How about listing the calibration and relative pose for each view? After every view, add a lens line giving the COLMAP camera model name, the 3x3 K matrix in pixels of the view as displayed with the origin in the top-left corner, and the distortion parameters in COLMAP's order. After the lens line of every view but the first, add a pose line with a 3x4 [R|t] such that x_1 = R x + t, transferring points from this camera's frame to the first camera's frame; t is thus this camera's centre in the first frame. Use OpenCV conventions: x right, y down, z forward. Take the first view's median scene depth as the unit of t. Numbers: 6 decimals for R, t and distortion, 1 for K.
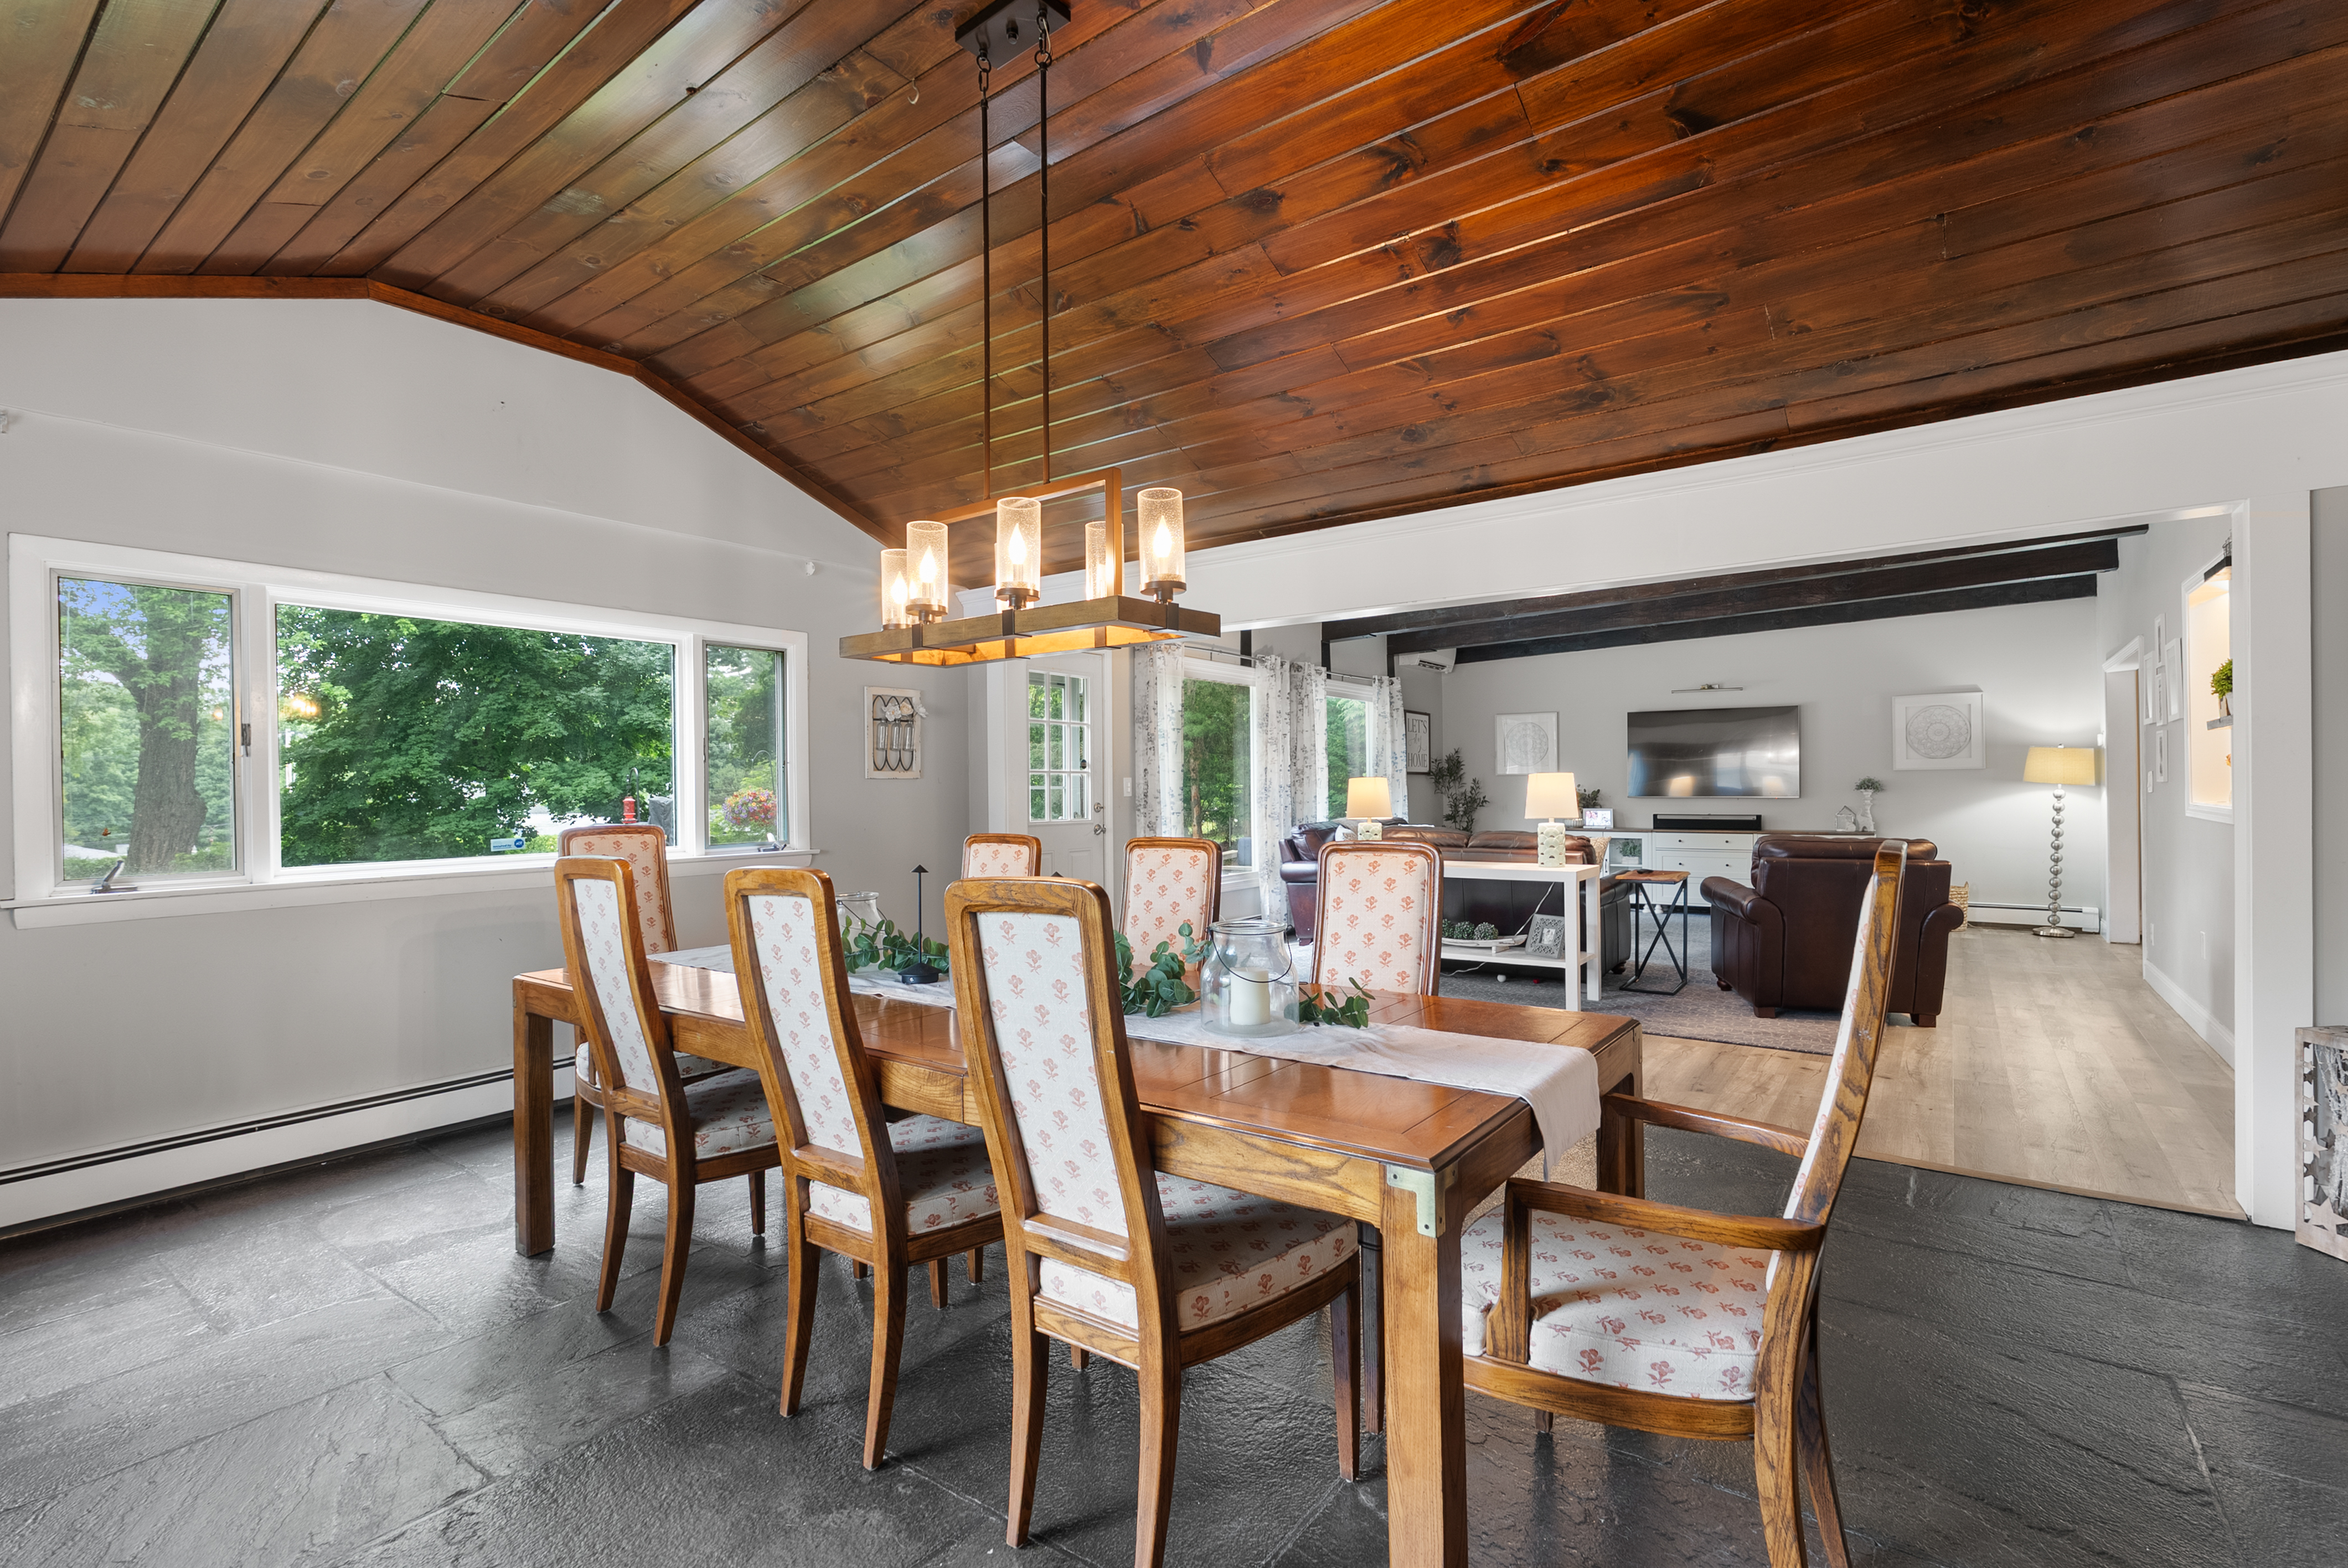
lens RADIAL K [[1072.4, 0, 1150.5], [0, 1072.4, 786.4], [0, 0, 1]] dist [0.000780, -0.000926]
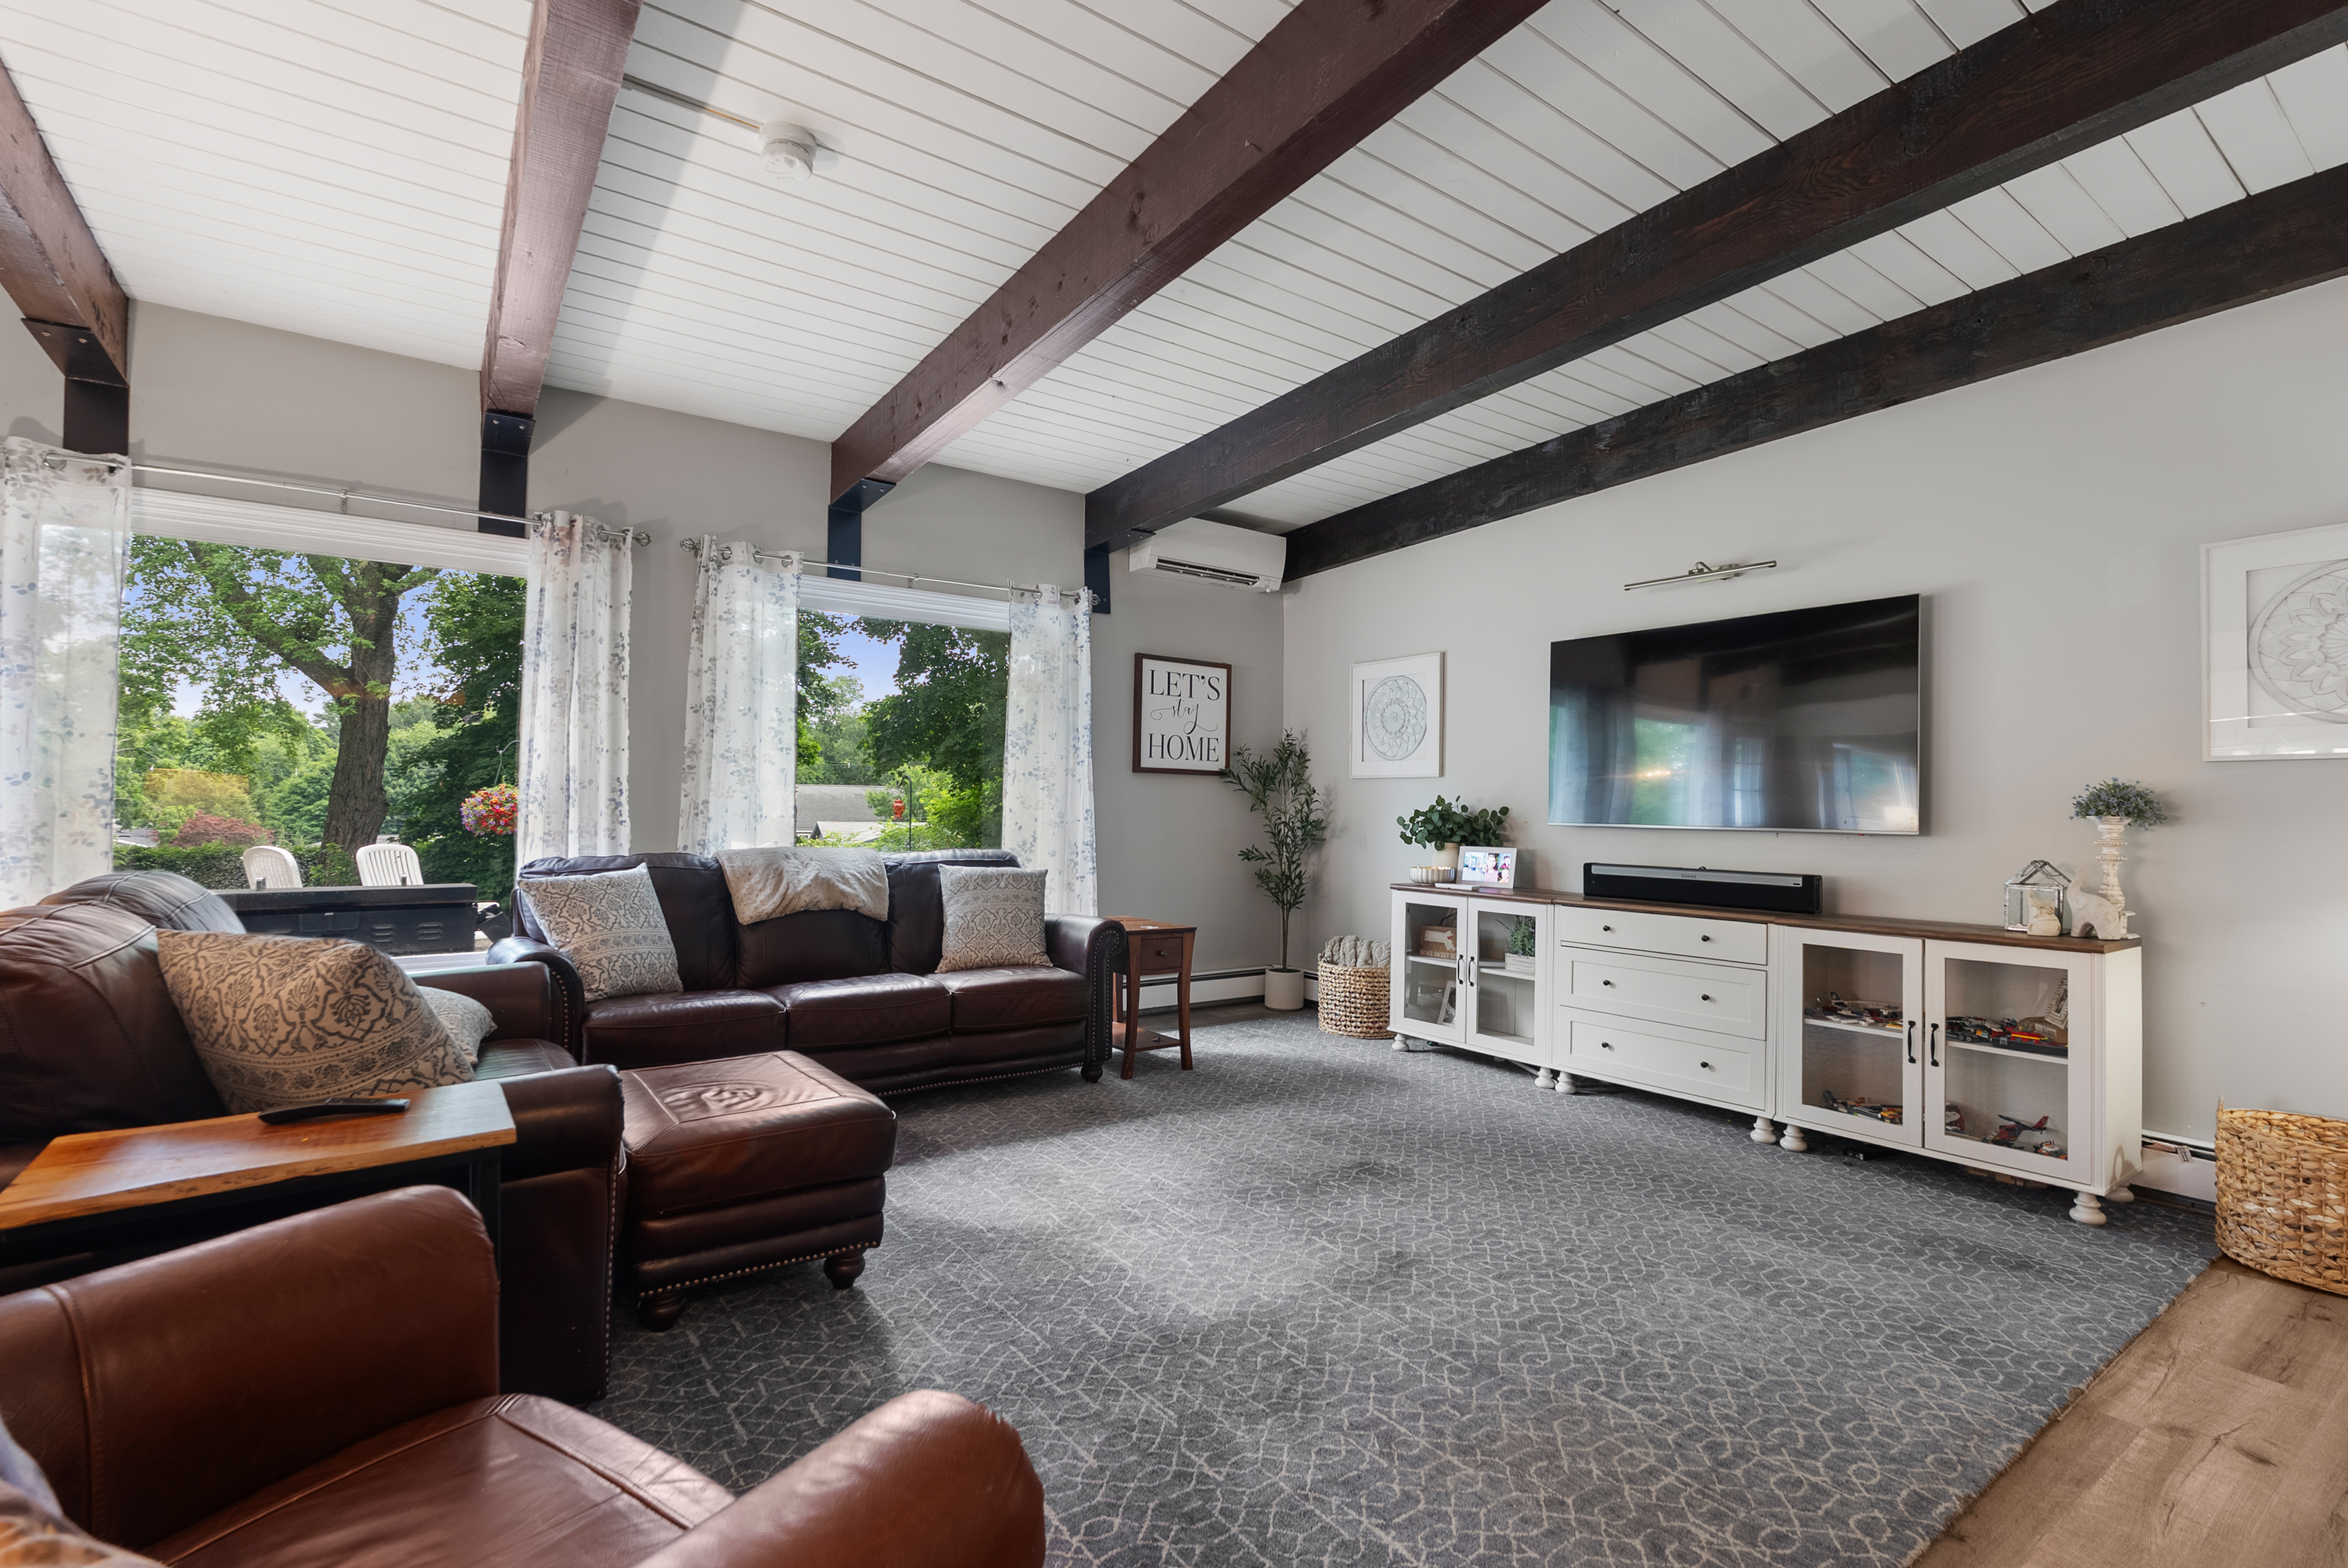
lens RADIAL K [[1072.6, 0, 1129.6], [0, 1072.6, 793.9], [0, 0, 1]] dist [0.000780, -0.000926]
pose [[0.948048, 0.016947, -0.317677, 0.474644], [-0.021669, 0.999701, -0.011337, 0.006122], [0.317390, 0.017632, 0.948131, 0.567961]]
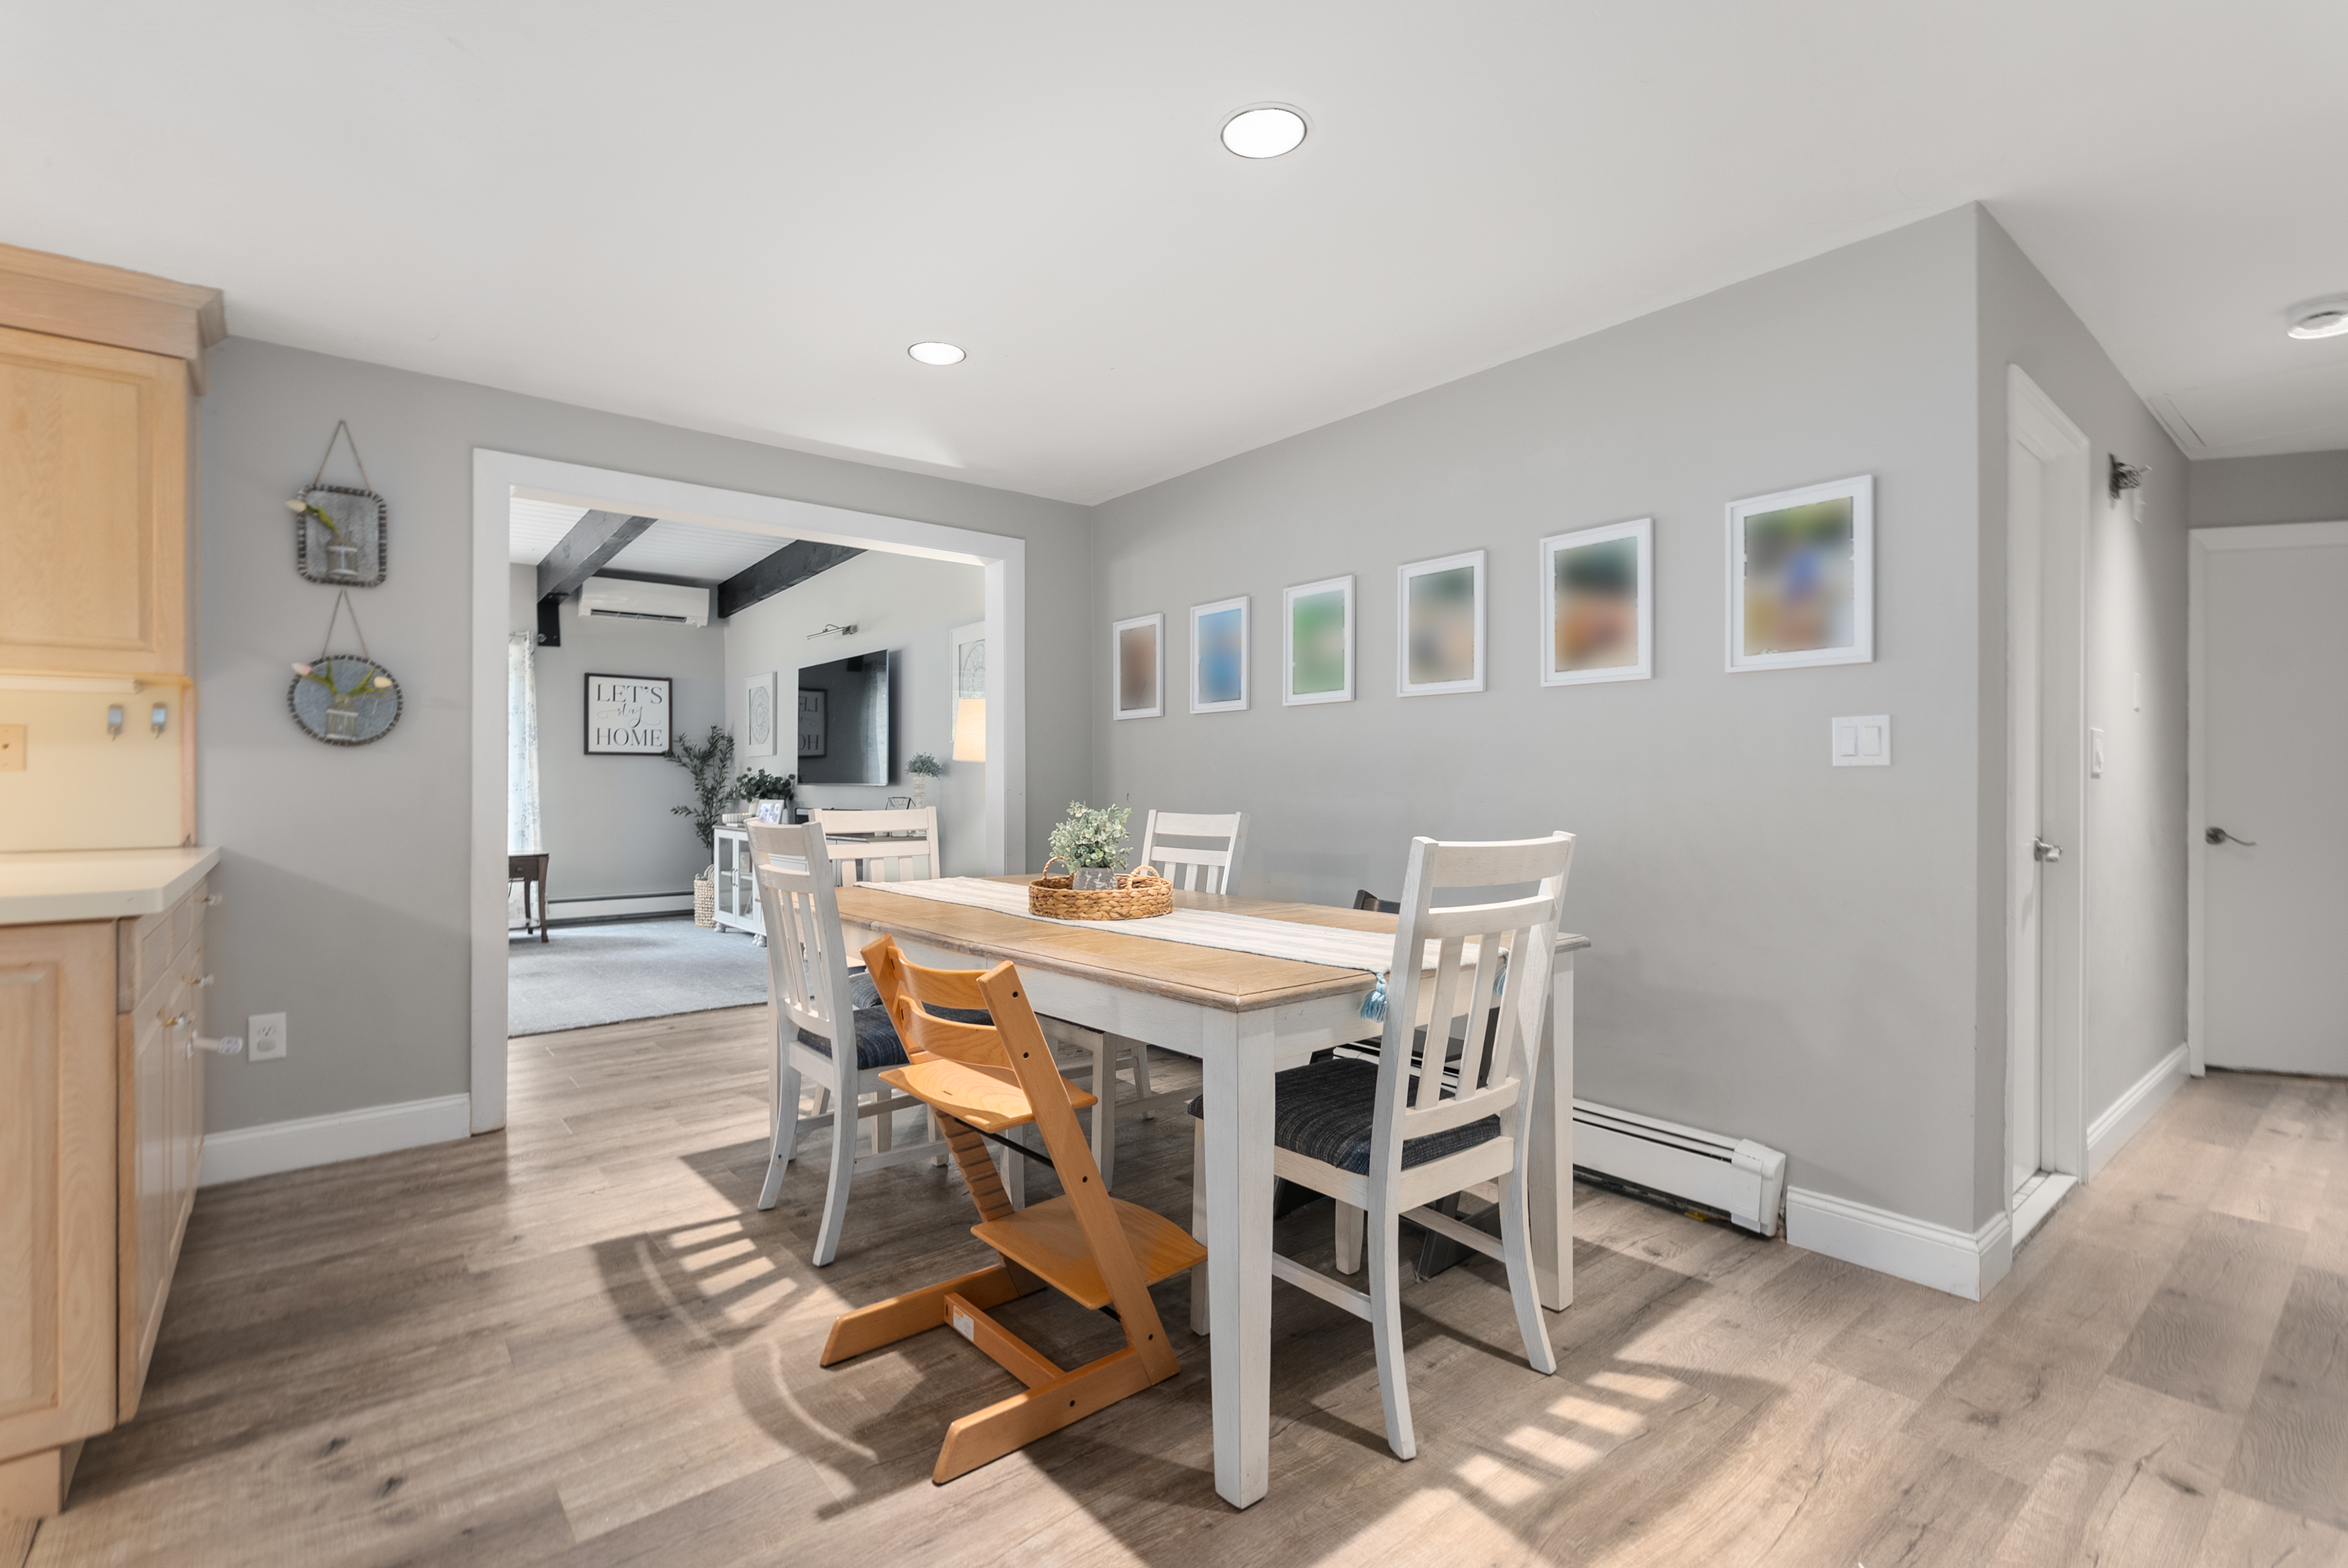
lens RADIAL K [[1072.5, 0, 1176.1], [0, 1072.5, 782.8], [0, 0, 1]] dist [0.000780, -0.000926]
pose [[0.972312, 0.004057, -0.233651, 0.973625], [-0.003490, 0.999990, 0.002838, 0.005698], [0.233660, -0.001944, 0.972316, 0.396566]]
